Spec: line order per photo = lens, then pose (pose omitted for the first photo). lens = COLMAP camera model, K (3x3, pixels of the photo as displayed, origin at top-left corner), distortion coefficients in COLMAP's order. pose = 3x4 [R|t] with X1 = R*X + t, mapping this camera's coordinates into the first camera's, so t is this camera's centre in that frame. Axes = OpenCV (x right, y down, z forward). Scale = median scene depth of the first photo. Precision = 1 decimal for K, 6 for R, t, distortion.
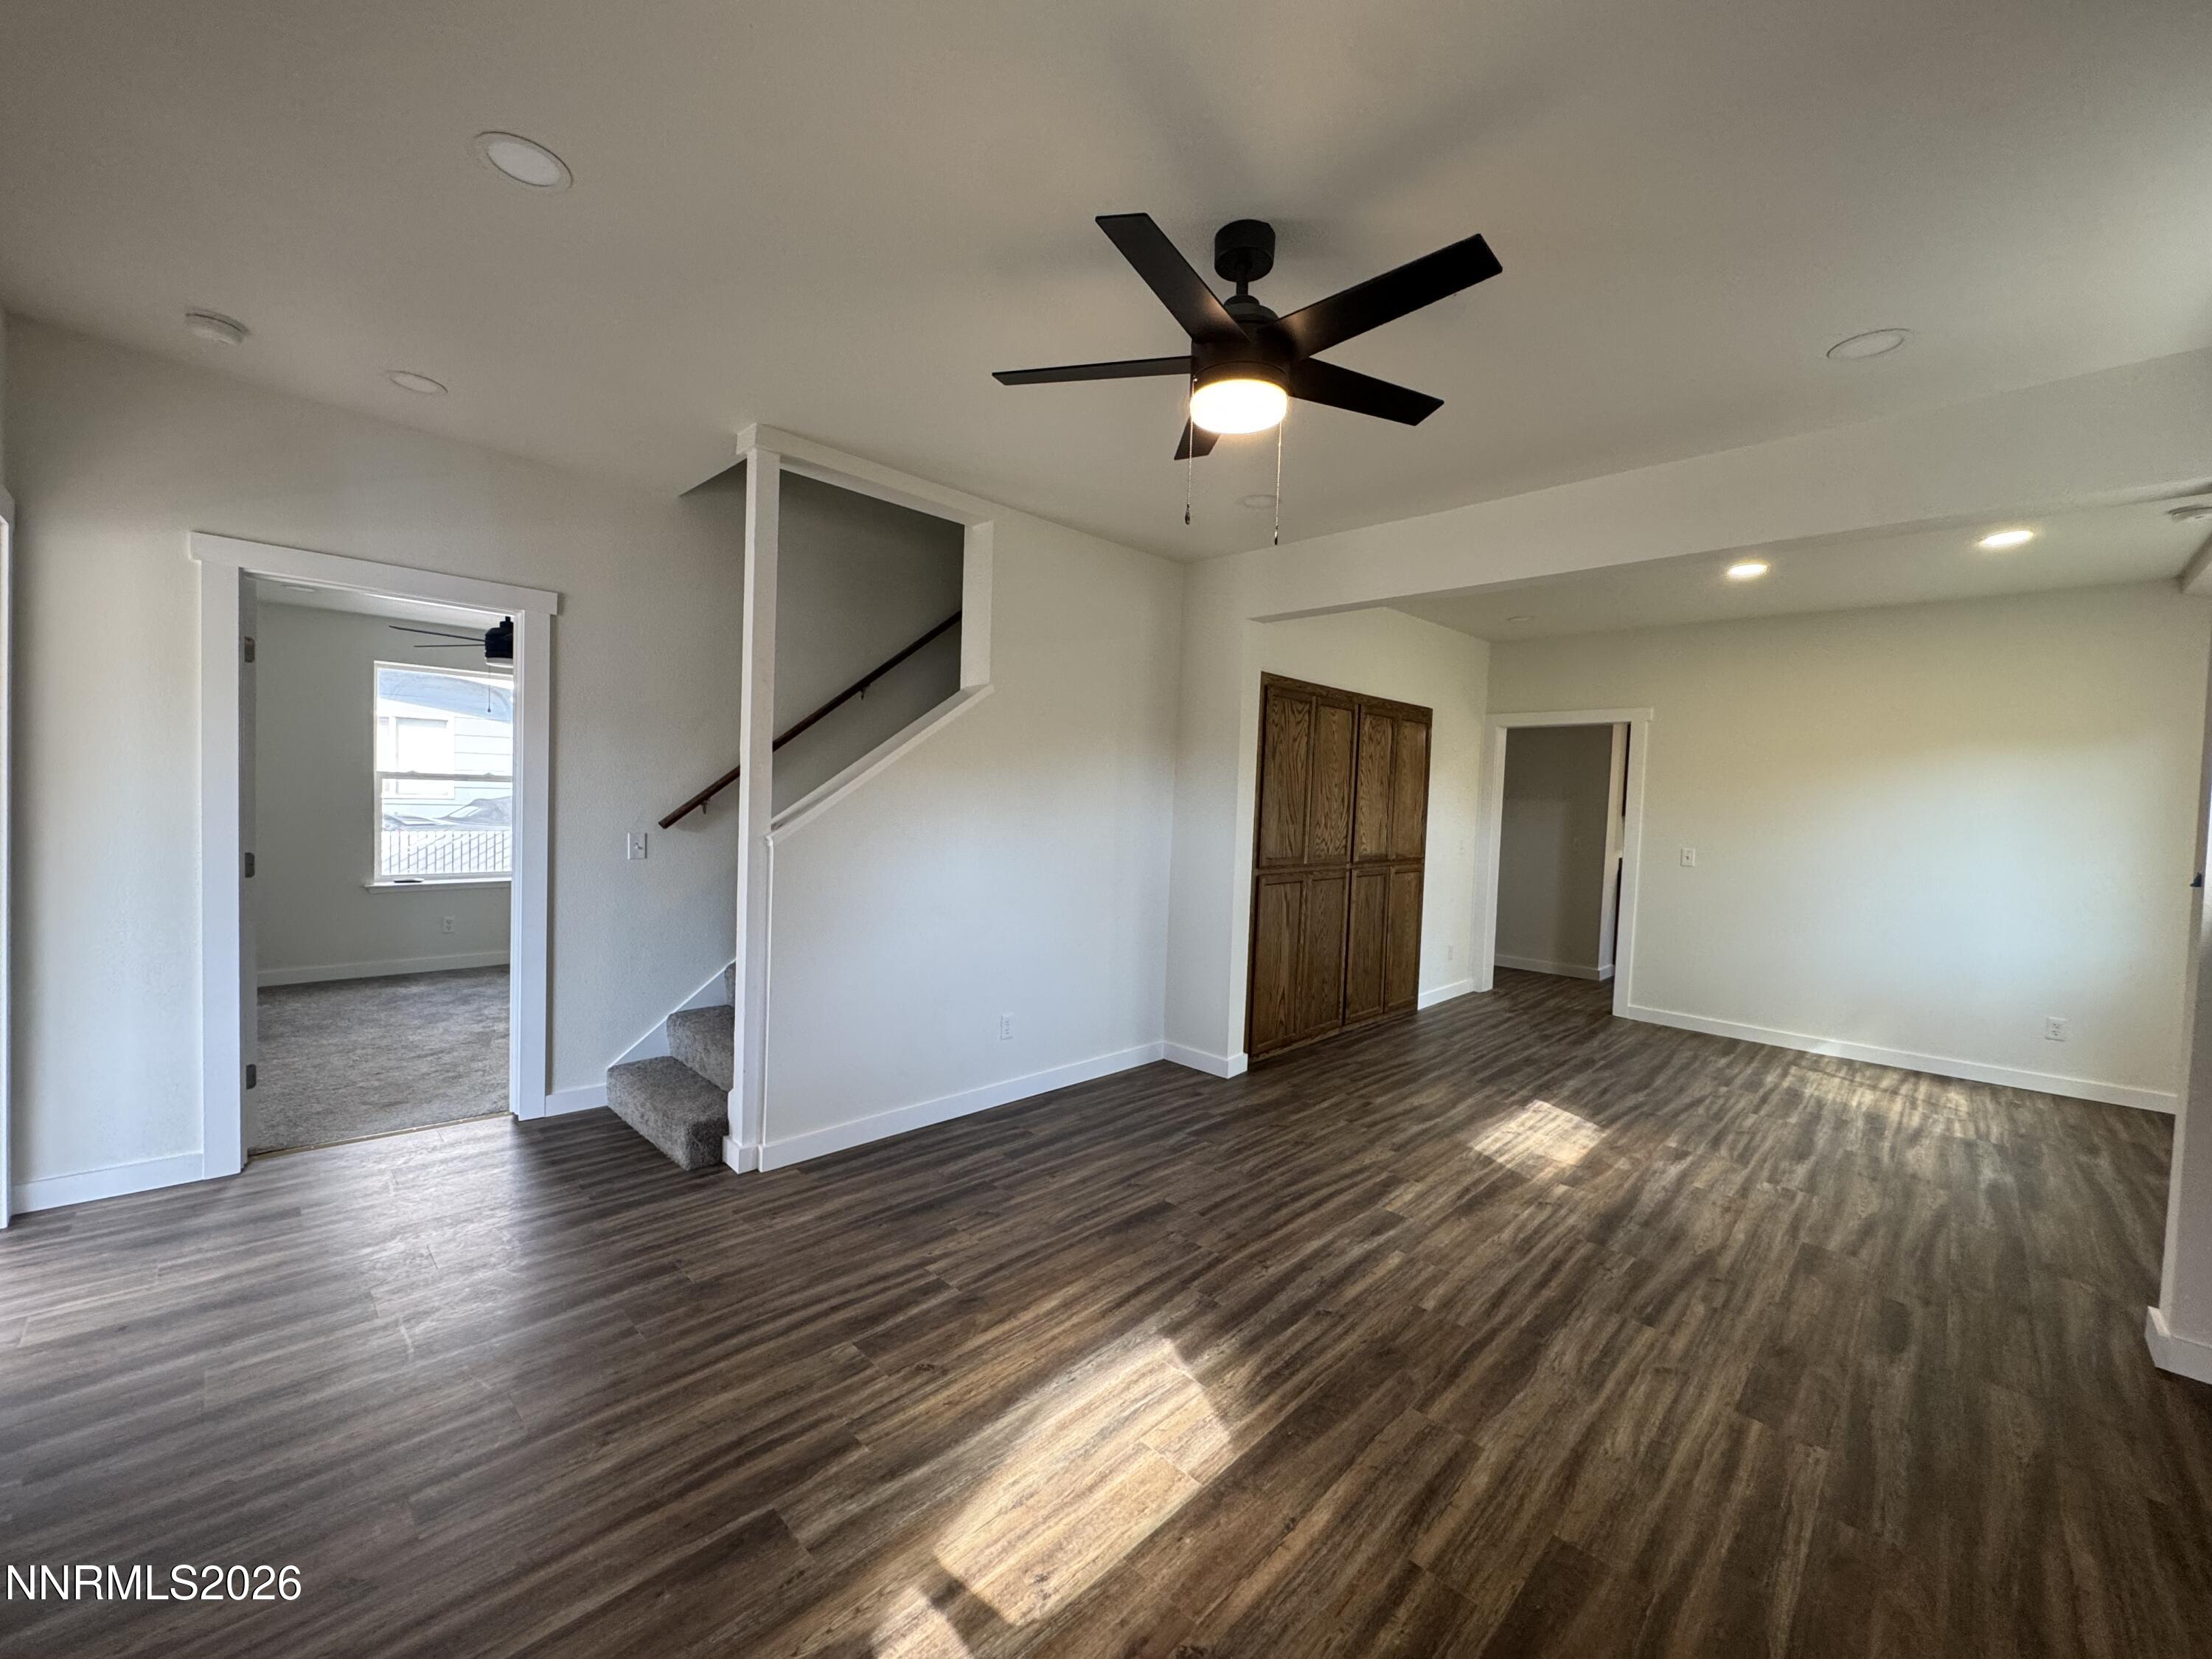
lens RADIAL K [[879.9, 0, 1102.6], [0, 879.9, 827.3], [0, 0, 1]] dist [-0.001364, -0.000096]
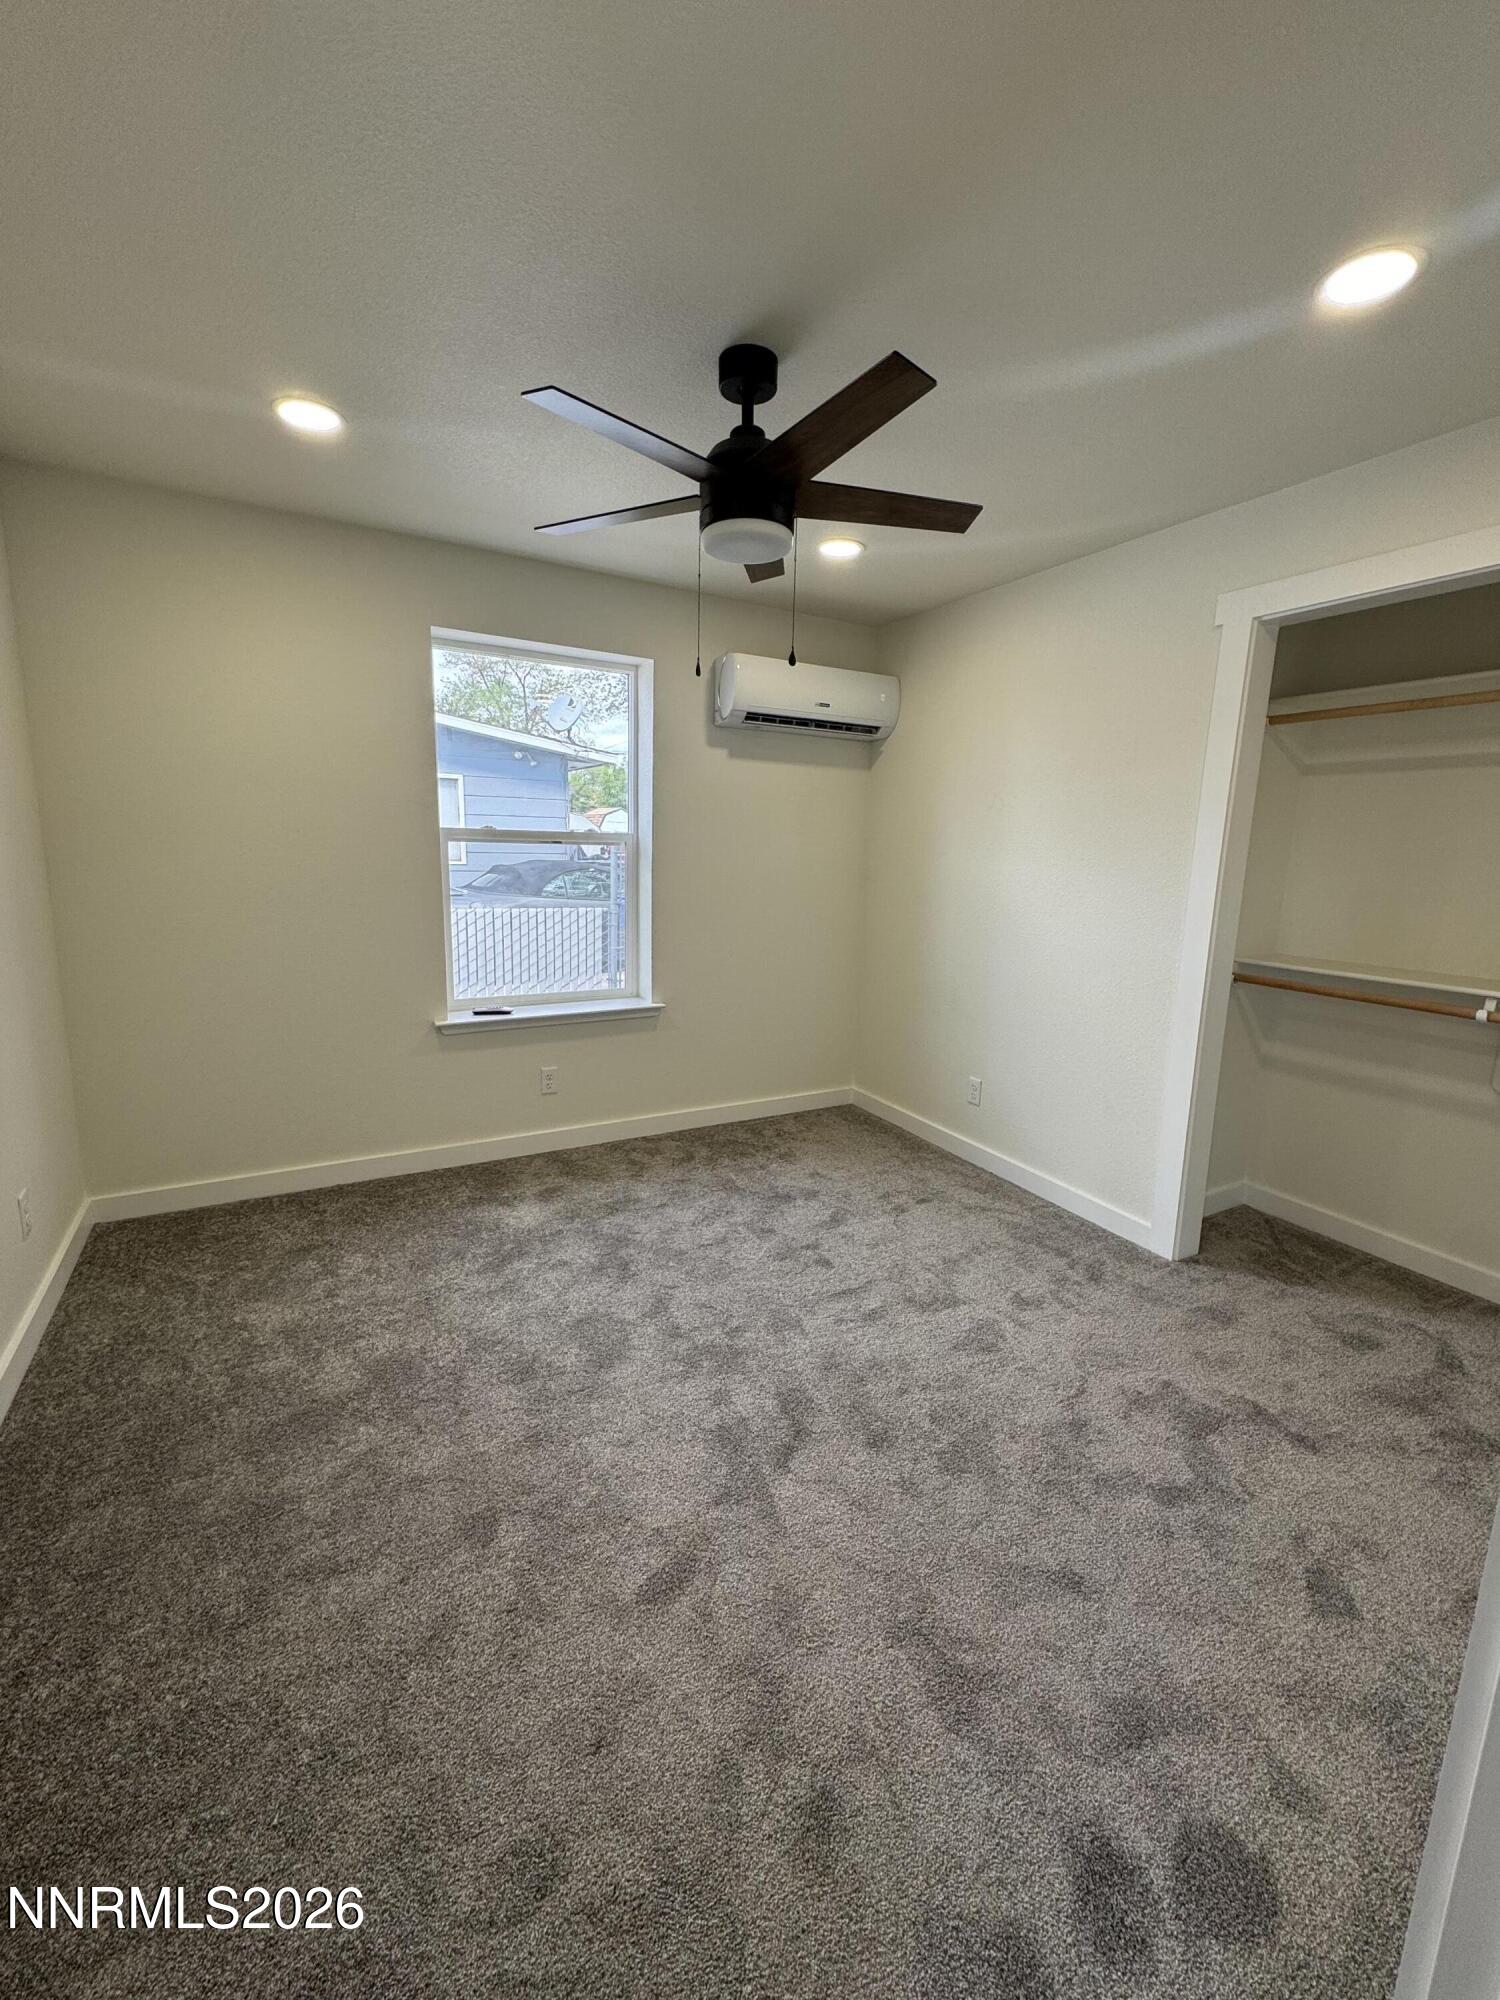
lens RADIAL K [[806.8, 0, 752.0], [0, 806.8, 978.5], [0, 0, 1]] dist [0.000064, 0.000267]
pose [[0.963005, 0.037982, -0.266795, -0.843688], [-0.005265, 0.992480, 0.122290, -0.053525], [0.269433, -0.116361, 0.955963, 0.917105]]
